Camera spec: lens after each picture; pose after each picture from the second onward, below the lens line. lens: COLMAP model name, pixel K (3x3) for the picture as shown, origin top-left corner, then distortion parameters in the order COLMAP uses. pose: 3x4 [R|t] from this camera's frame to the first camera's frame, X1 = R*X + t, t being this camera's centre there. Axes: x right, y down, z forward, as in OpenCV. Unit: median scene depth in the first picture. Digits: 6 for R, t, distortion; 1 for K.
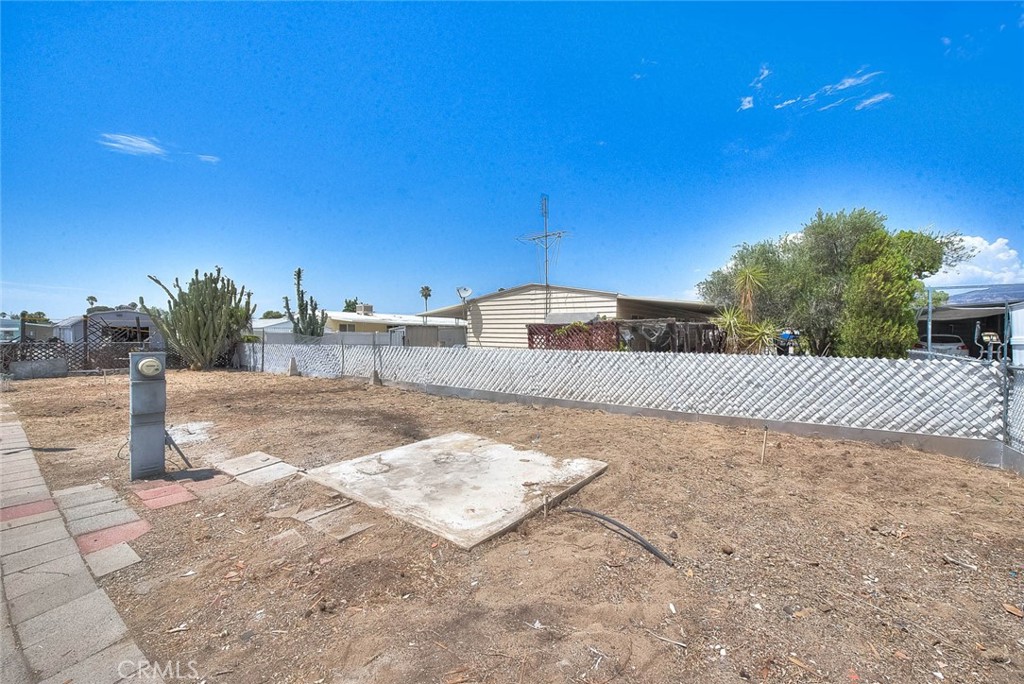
lens RADIAL K [[410.1, 0, 512.0], [0, 410.1, 342.0], [0, 0, 1]] dist [0.001058, -0.000133]
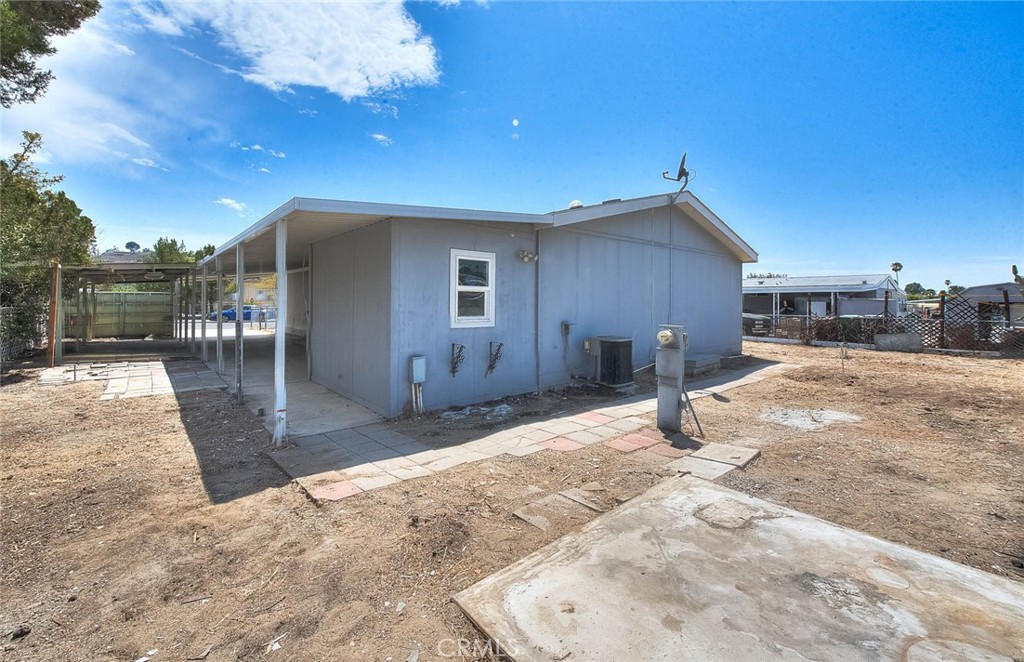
lens RADIAL K [[425.1, 0, 514.7], [0, 425.1, 297.0], [0, 0, 1]] dist [-0.002057, -0.000240]
pose [[-0.199615, -0.017694, -0.979715, 0.446510], [-0.031798, 0.999427, -0.011571, -0.029128], [0.979358, 0.028843, -0.200063, 0.866553]]
